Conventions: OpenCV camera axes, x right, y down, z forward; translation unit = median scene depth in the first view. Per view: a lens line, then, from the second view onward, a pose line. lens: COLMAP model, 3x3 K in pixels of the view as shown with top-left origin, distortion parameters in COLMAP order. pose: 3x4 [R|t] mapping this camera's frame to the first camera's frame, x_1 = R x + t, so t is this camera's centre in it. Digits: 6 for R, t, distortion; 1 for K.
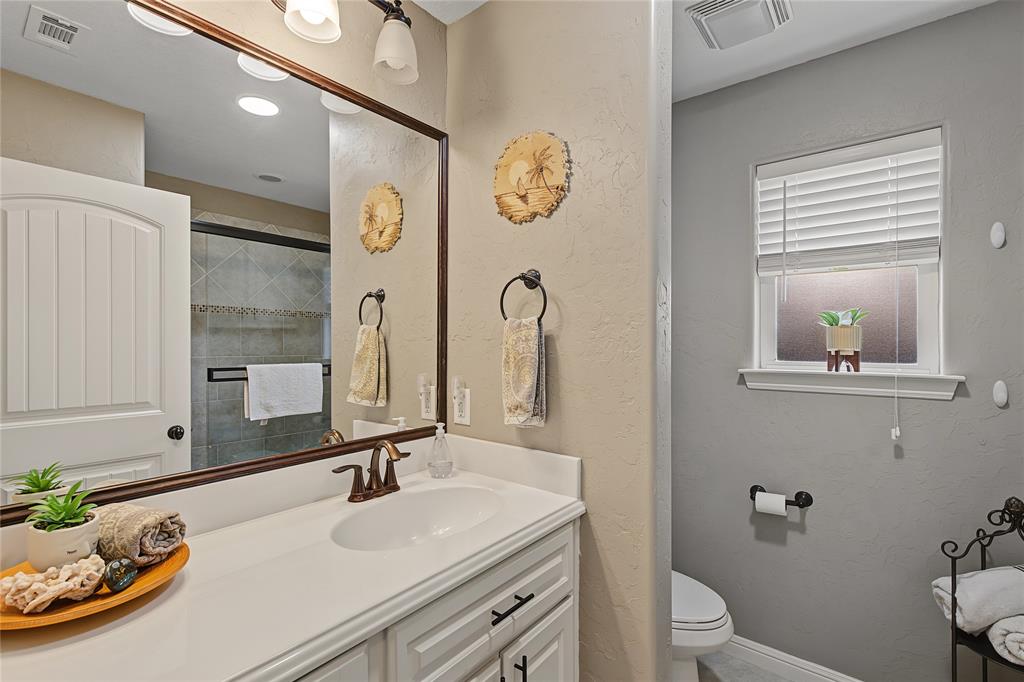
lens RADIAL K [[467.5, 0, 516.7], [0, 467.5, 341.4], [0, 0, 1]] dist [0.003893, 0.000052]
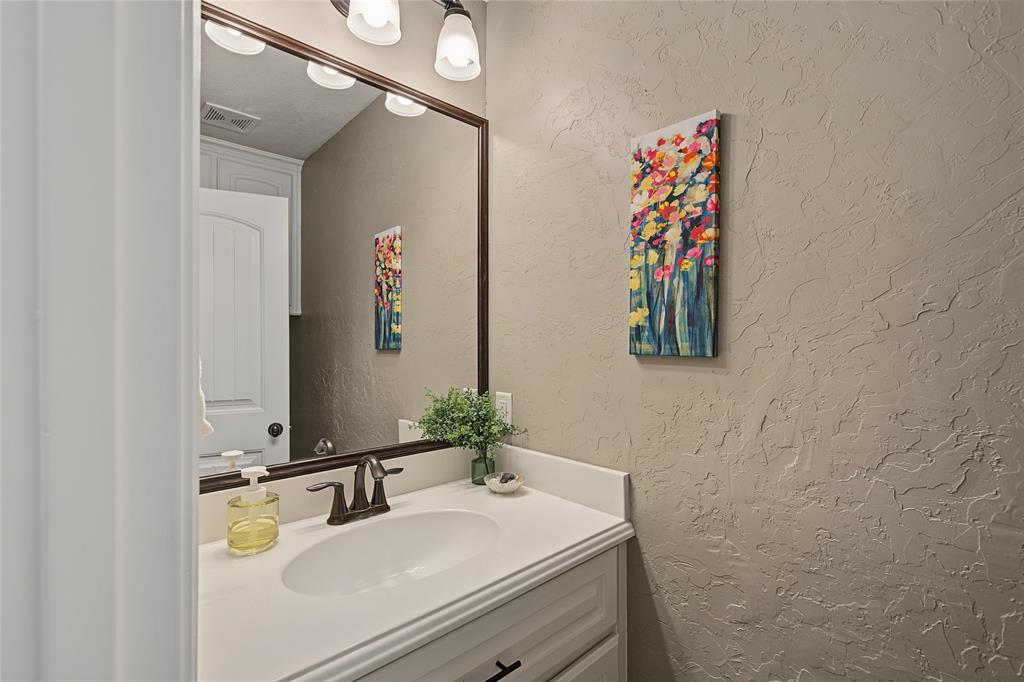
lens RADIAL K [[467.5, 0, 534.9], [0, 467.5, 336.8], [0, 0, 1]] dist [0.003893, 0.000052]
pose [[0.990578, -0.006514, -0.136796, 0.095076], [0.005507, 0.999955, -0.007742, 0.001277], [0.136841, 0.006915, 0.990569, 0.123058]]
